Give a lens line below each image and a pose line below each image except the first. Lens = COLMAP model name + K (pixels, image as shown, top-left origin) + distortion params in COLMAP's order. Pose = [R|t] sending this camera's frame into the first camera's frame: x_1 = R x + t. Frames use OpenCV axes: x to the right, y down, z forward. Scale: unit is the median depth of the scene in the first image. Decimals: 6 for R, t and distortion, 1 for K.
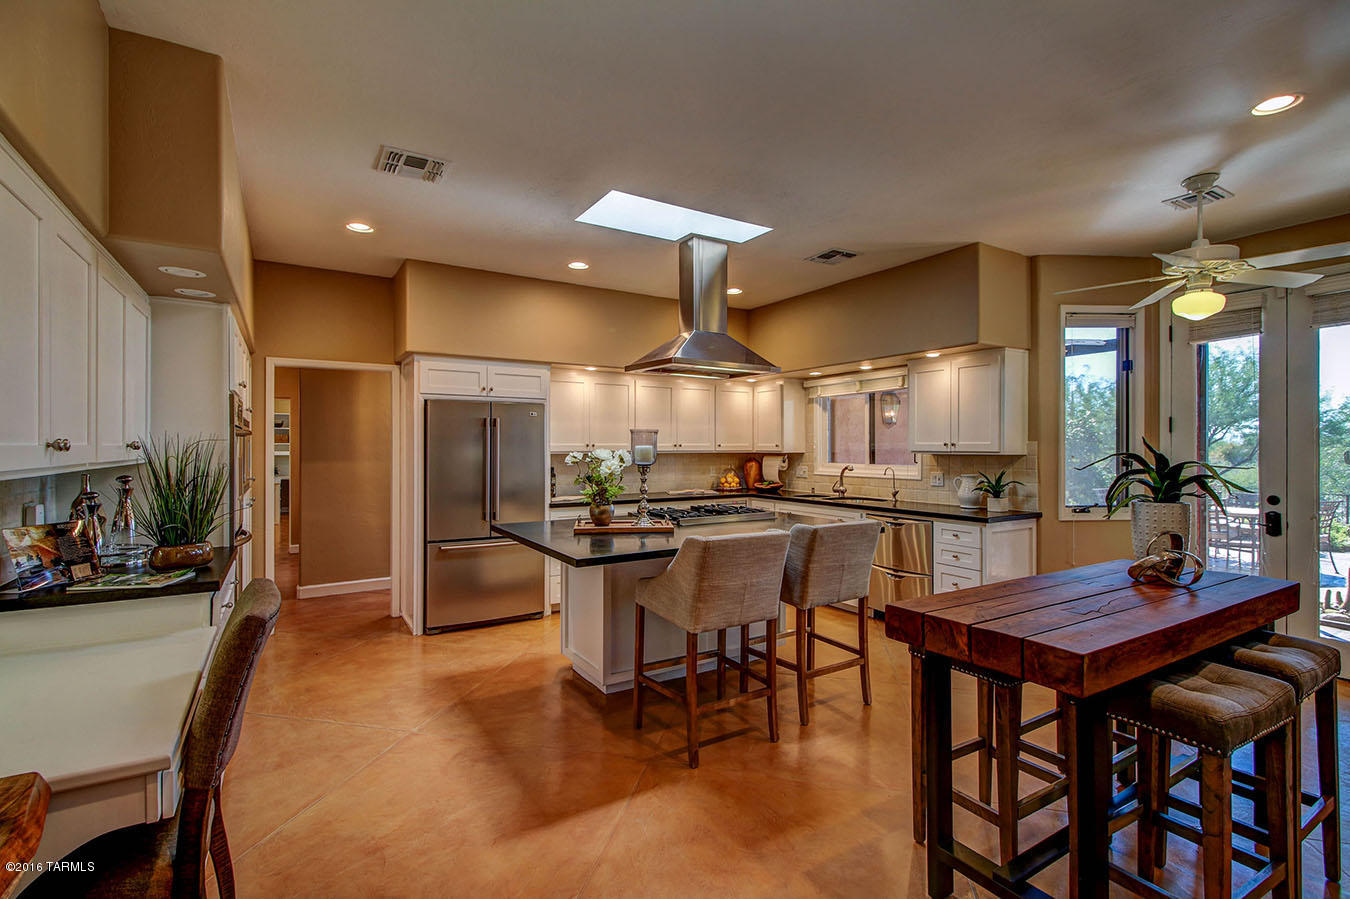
lens RADIAL K [[620.4, 0, 672.8], [0, 620.4, 444.9], [0, 0, 1]] dist [0.020561, -0.020010]
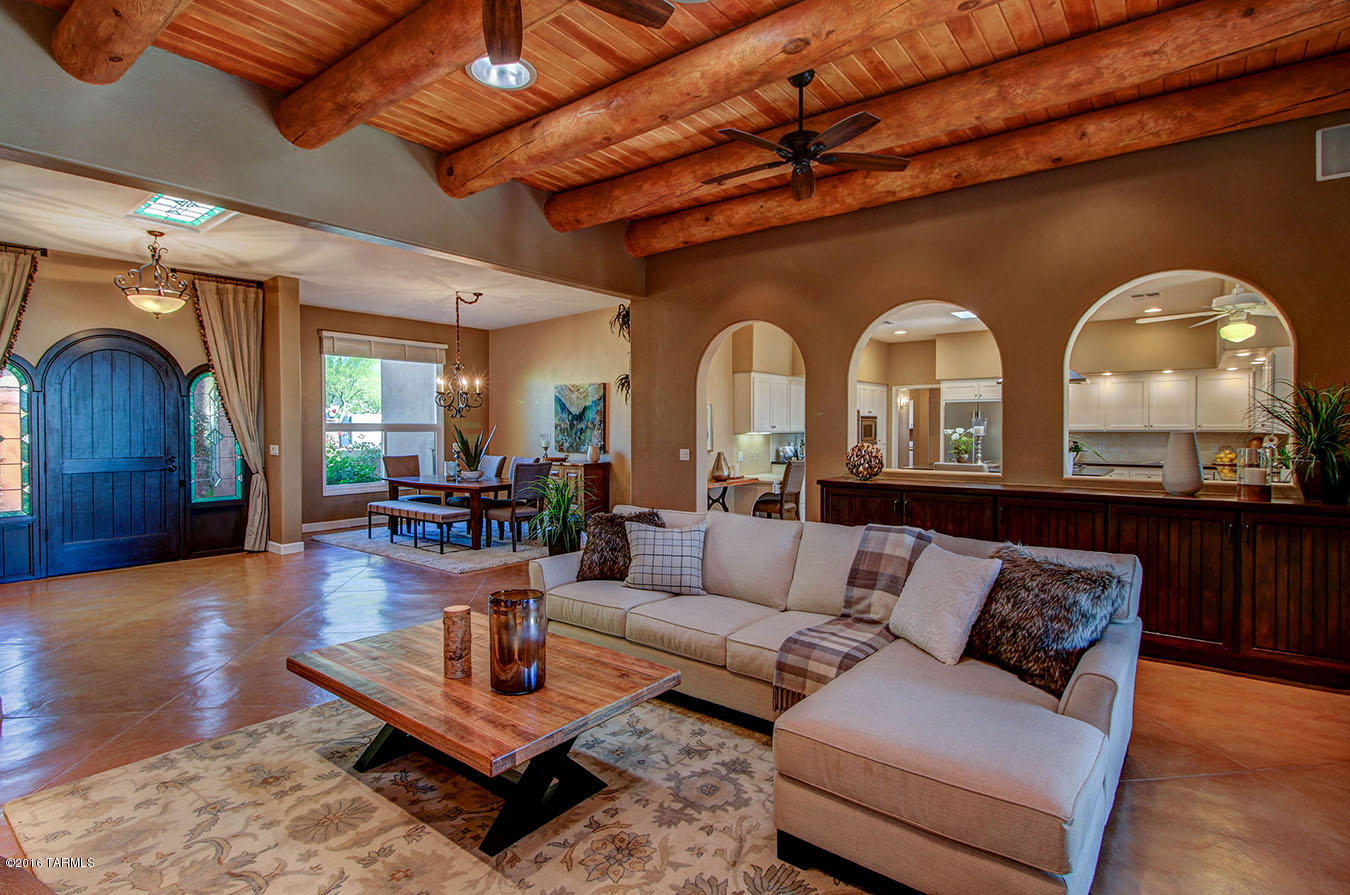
lens RADIAL K [[660.4, 0, 672.5], [0, 660.4, 441.4], [0, 0, 1]] dist [0.001882, -0.008557]
pose [[0.361462, 0.021783, -0.932132, 0.927447], [0.005491, 0.999660, 0.025490, -0.005625], [0.932371, -0.014332, 0.361220, -0.426294]]
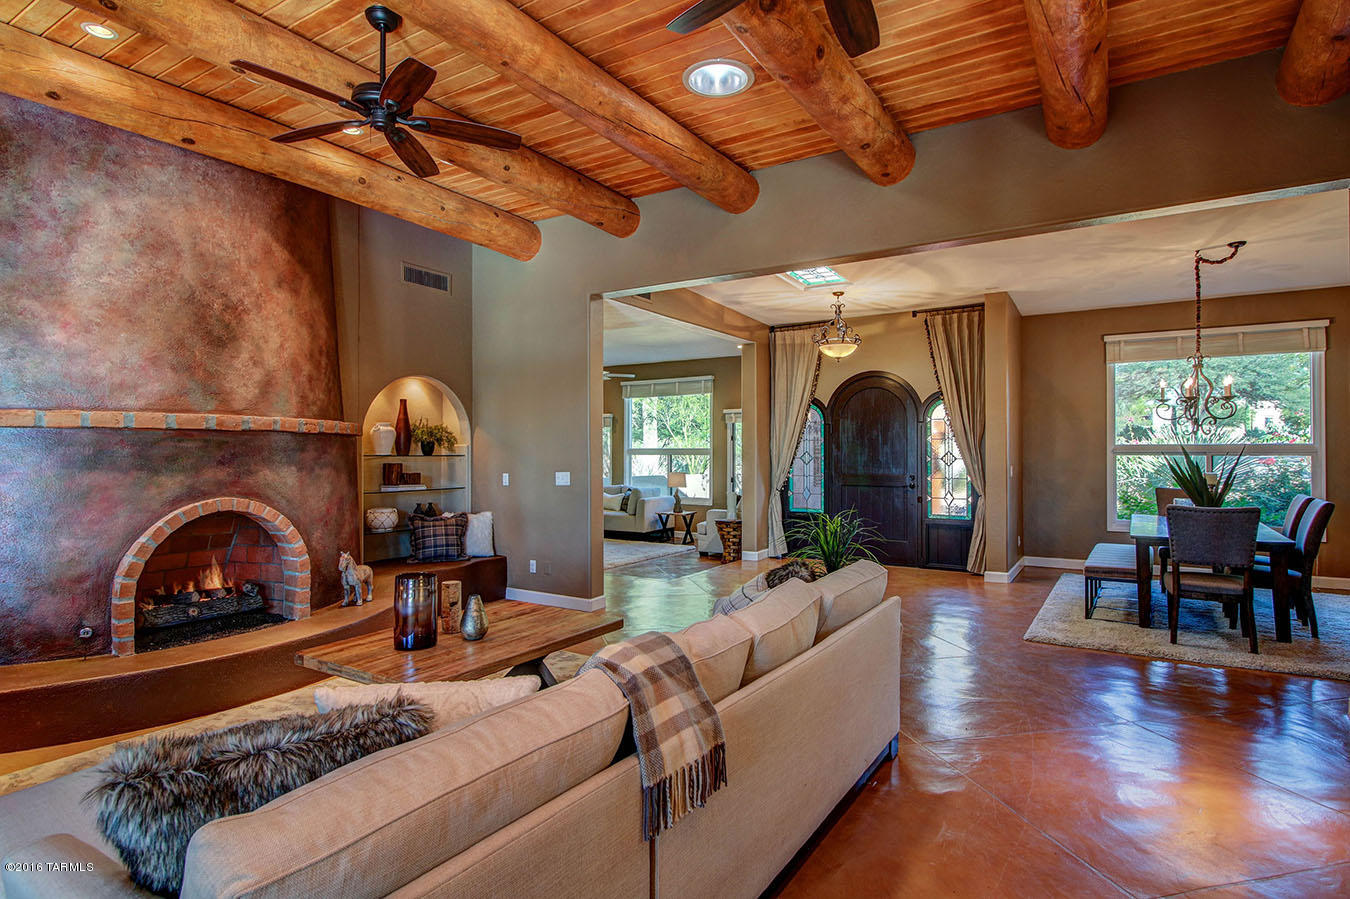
lens RADIAL K [[711.8, 0, 675.0], [0, 711.8, 449.5], [0, 0, 1]] dist [0.001634, -0.000321]
pose [[-0.894259, 0.000679, -0.447549, 0.620945], [0.004862, 0.999955, -0.008198, 0.001757], [0.447523, -0.009507, -0.894222, 0.178227]]
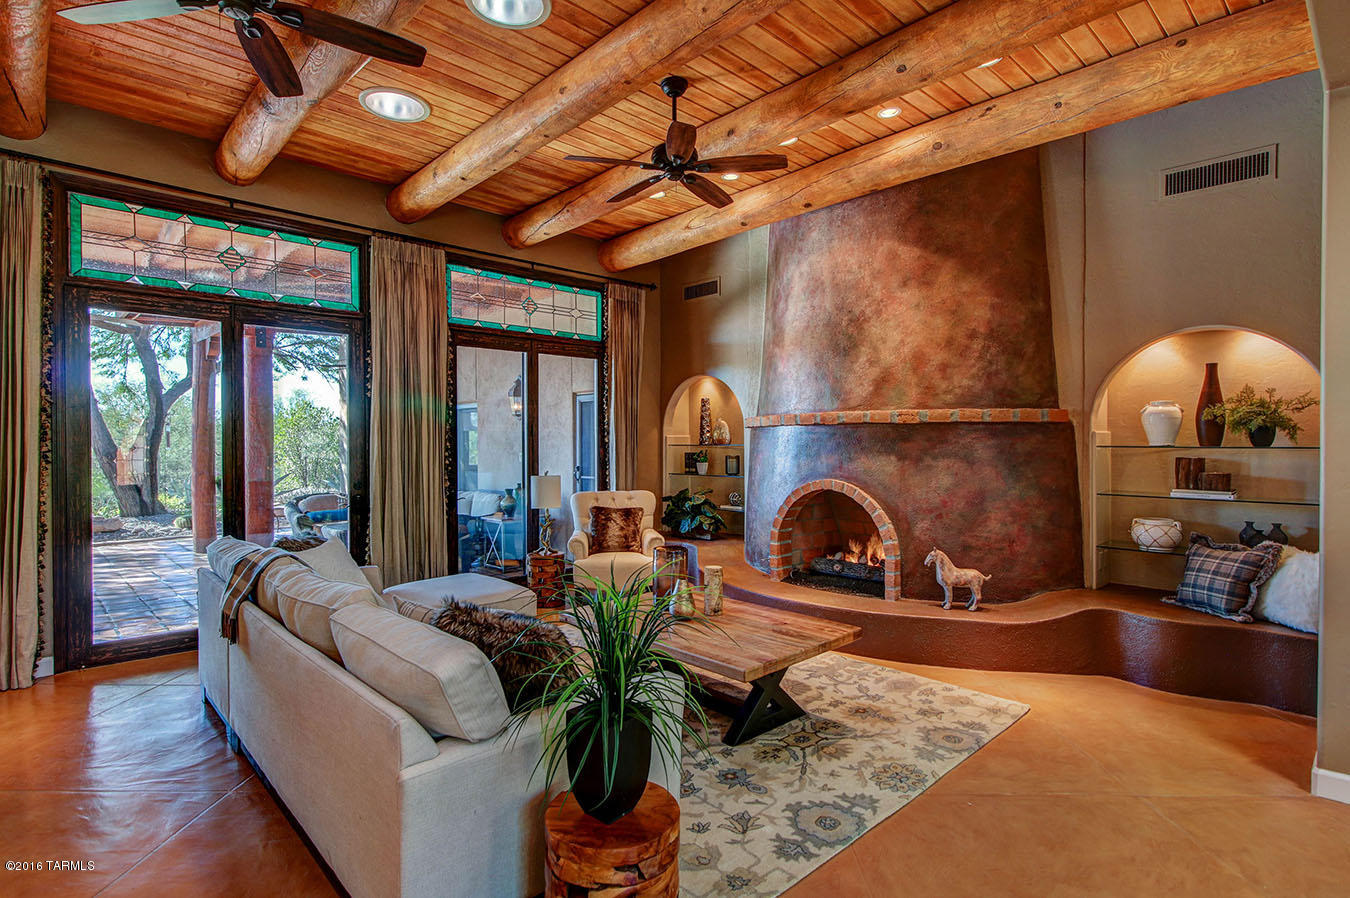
lens RADIAL K [[686.2, 0, 658.4], [0, 686.2, 447.6], [0, 0, 1]] dist [0.003624, -0.000842]
pose [[-0.200269, -0.006850, 0.979717, -0.026543], [-0.002536, 0.999976, 0.006473, -0.001882], [-0.979738, -0.001188, -0.200281, -0.246949]]
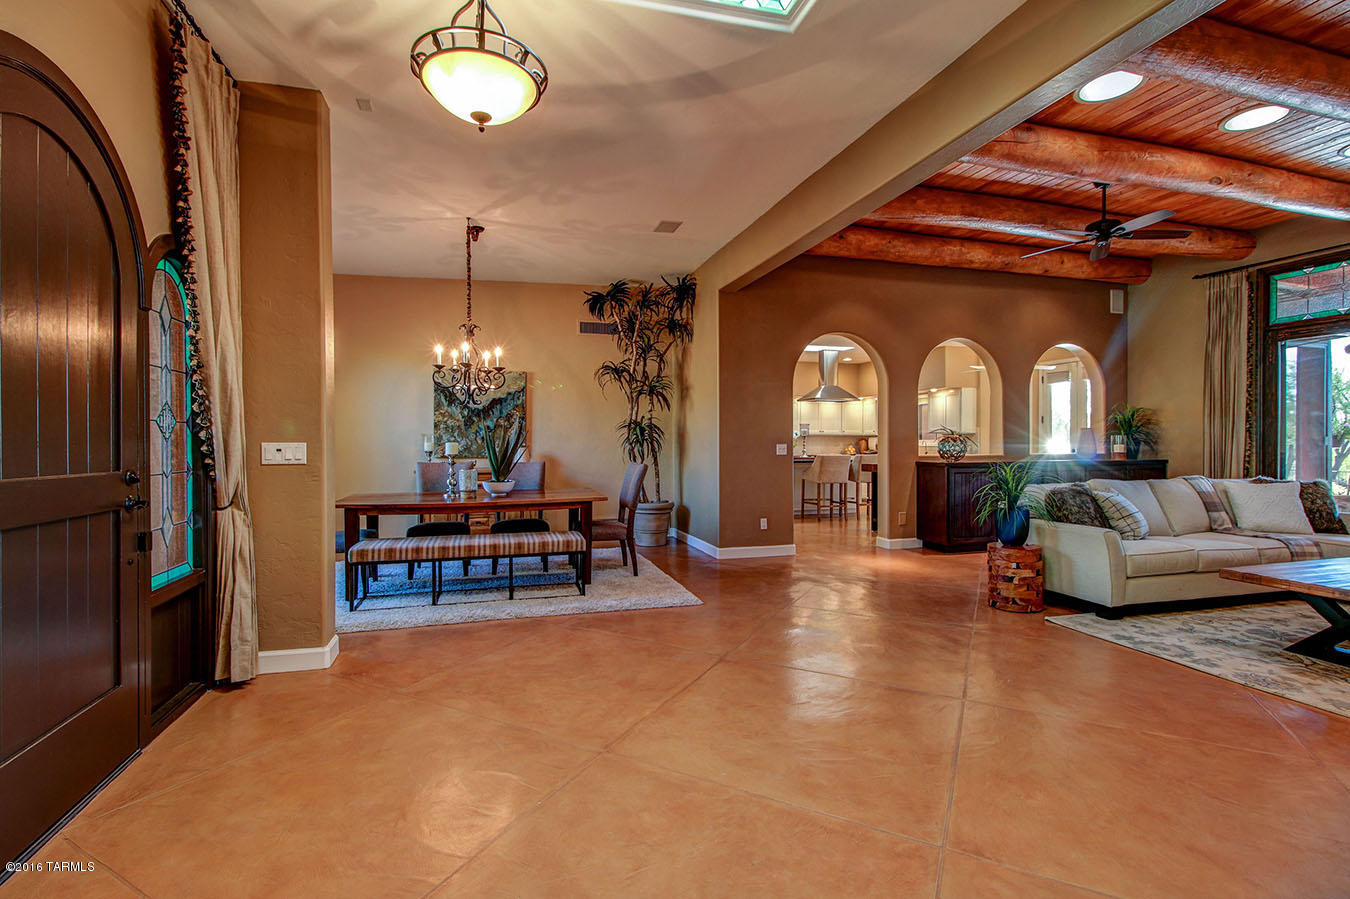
lens RADIAL K [[612.4, 0, 674.4], [0, 612.4, 444.3], [0, 0, 1]] dist [0.019195, -0.007509]
pose [[0.967284, 0.002008, -0.253688, 0.051487], [0.000492, 0.999952, 0.009792, 0.023002], [0.253695, -0.009597, 0.967237, -1.056613]]
